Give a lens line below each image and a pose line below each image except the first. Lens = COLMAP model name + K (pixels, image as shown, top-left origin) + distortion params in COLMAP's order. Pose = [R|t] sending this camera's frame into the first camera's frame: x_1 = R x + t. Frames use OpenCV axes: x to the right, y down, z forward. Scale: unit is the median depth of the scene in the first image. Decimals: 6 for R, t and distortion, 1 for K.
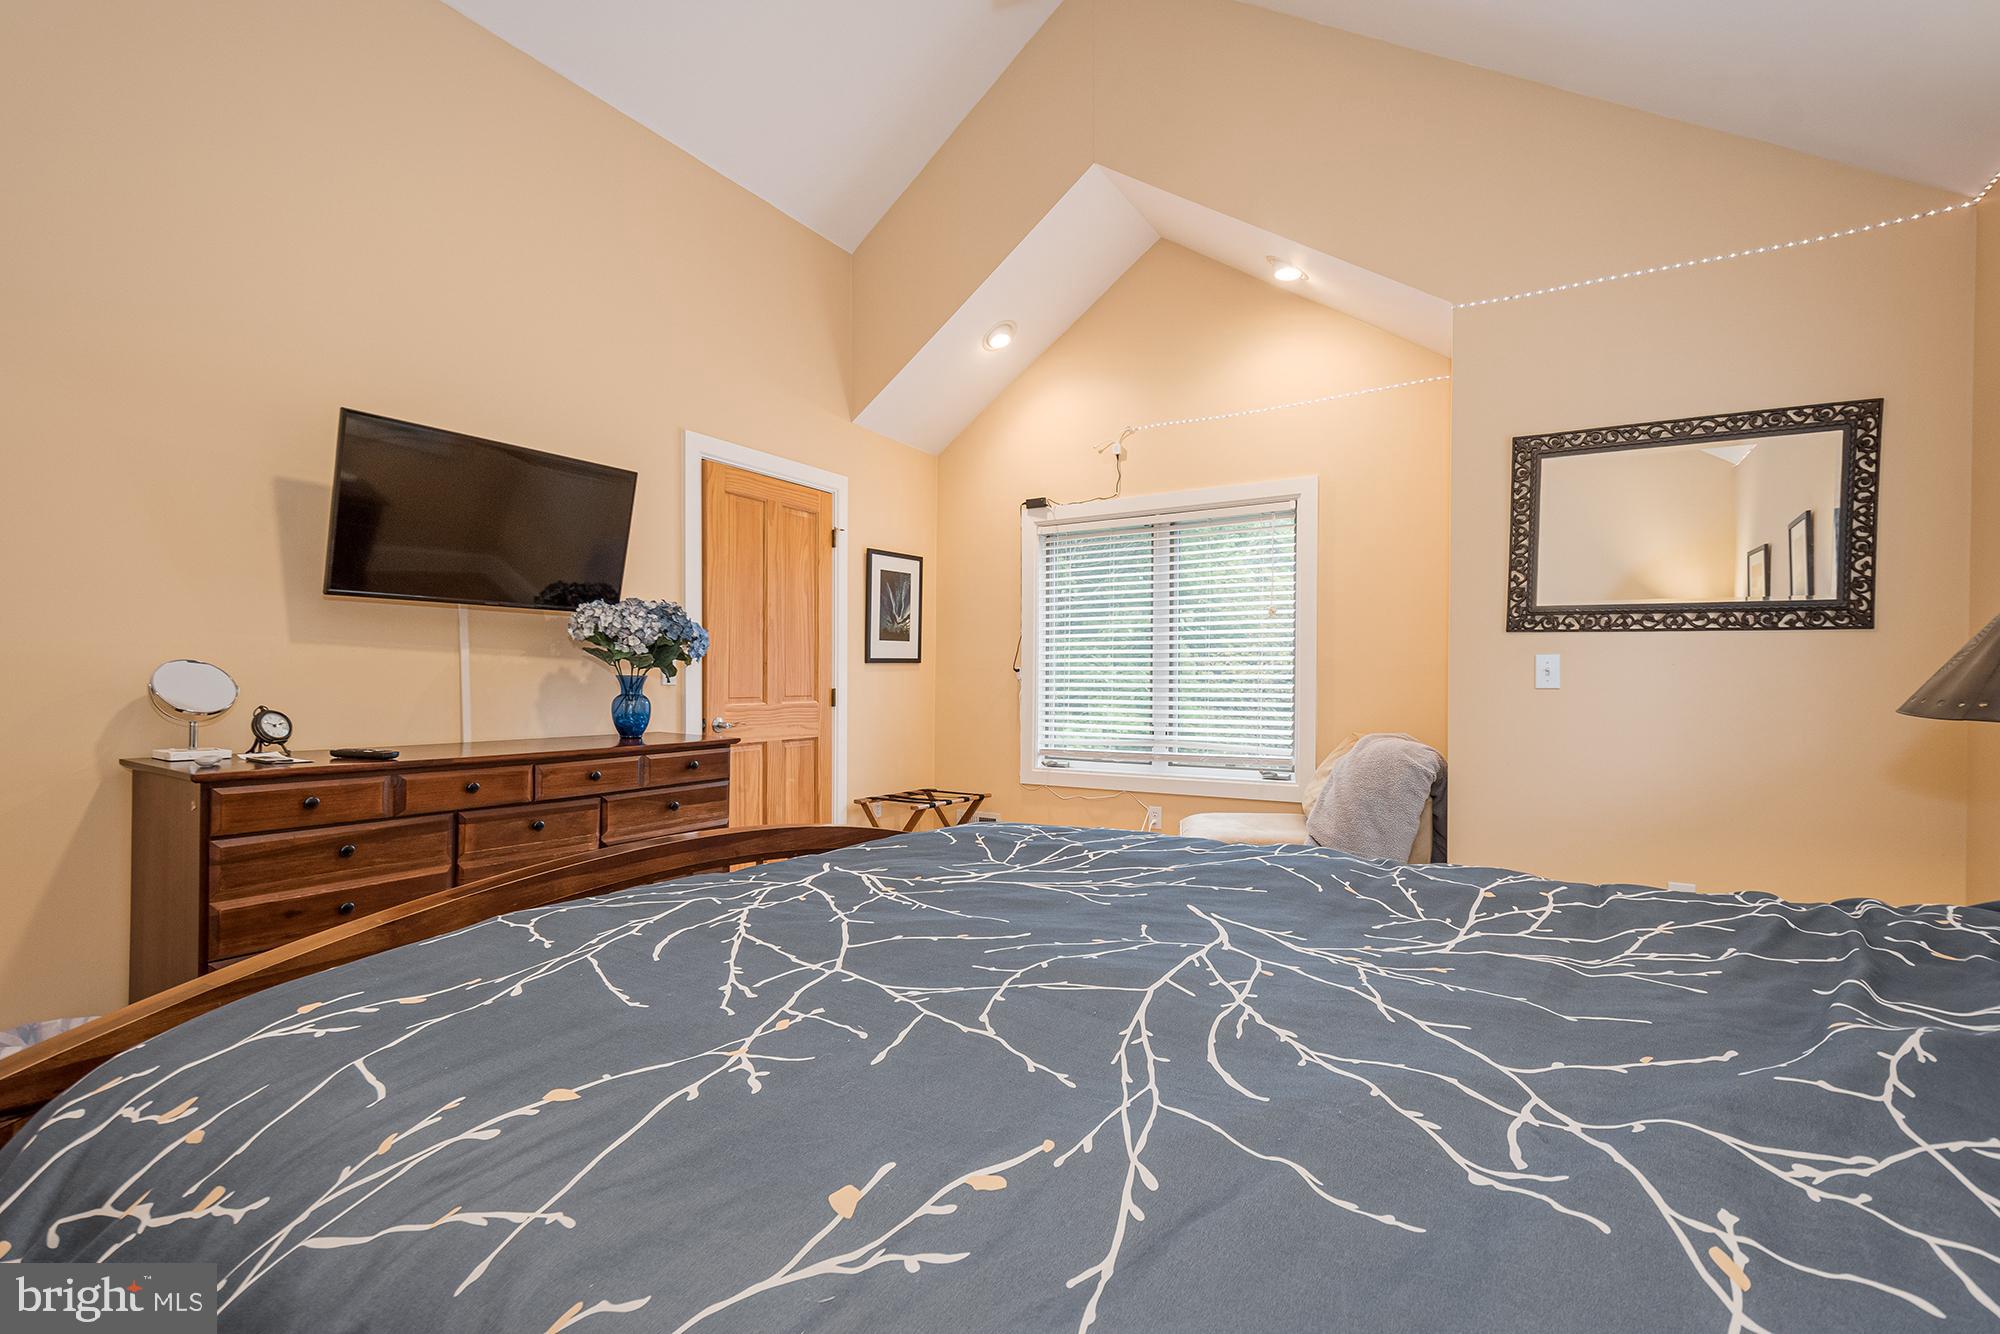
lens RADIAL K [[895.3, 0, 996.9], [0, 895.3, 672.9], [0, 0, 1]] dist [0.013116, -0.002562]
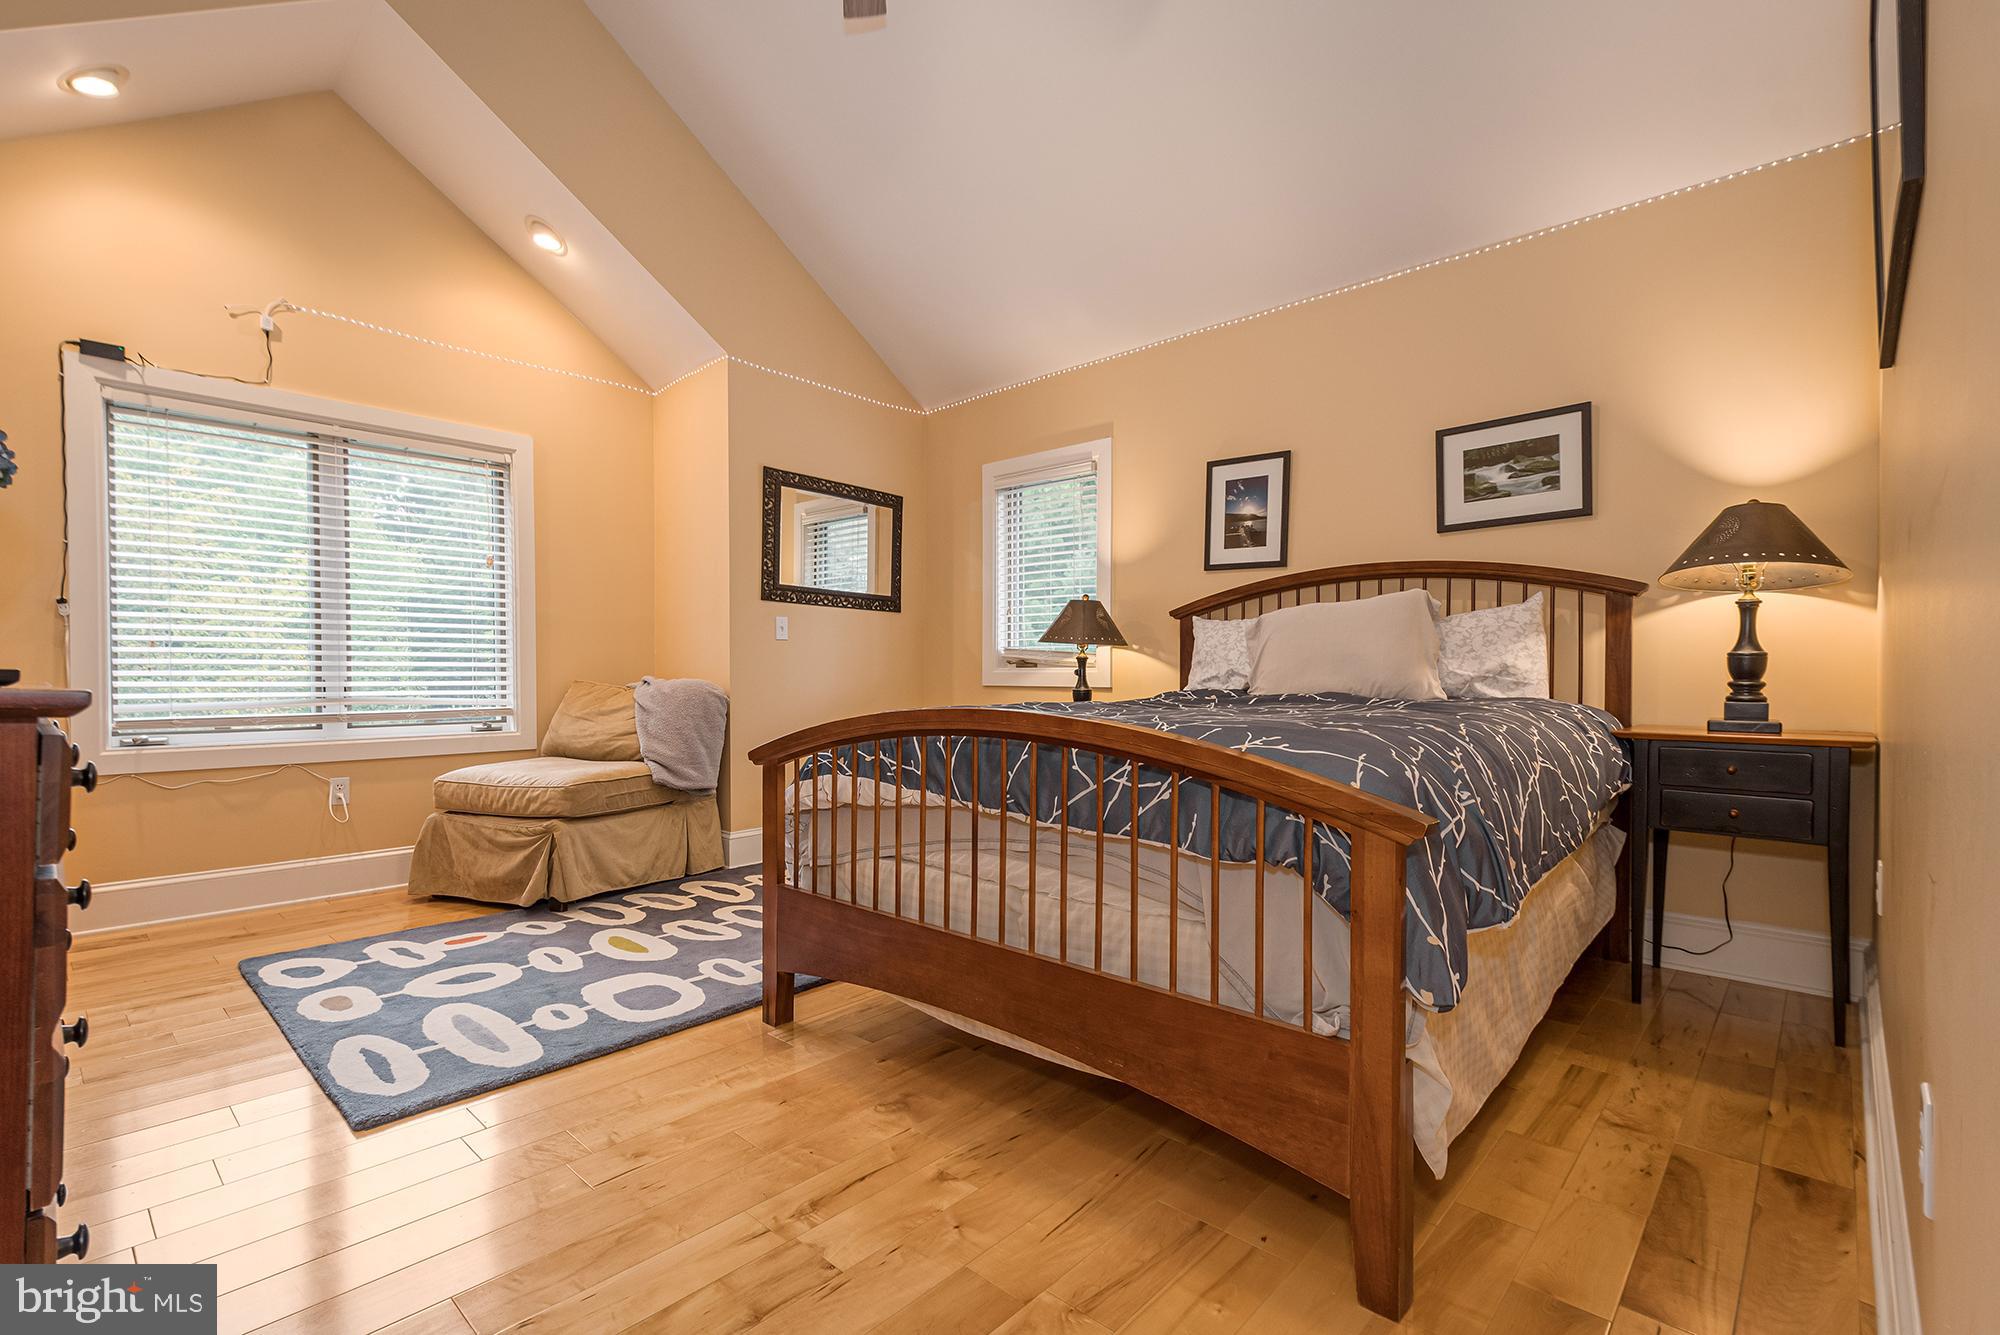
lens RADIAL K [[895.3, 0, 1002.1], [0, 895.3, 671.9], [0, 0, 1]] dist [0.013116, -0.002562]
pose [[0.182533, -0.004109, 0.983191, -0.791405], [-0.012566, 0.999900, 0.006512, 0.056776], [-0.983119, -0.013543, 0.182463, 0.358607]]
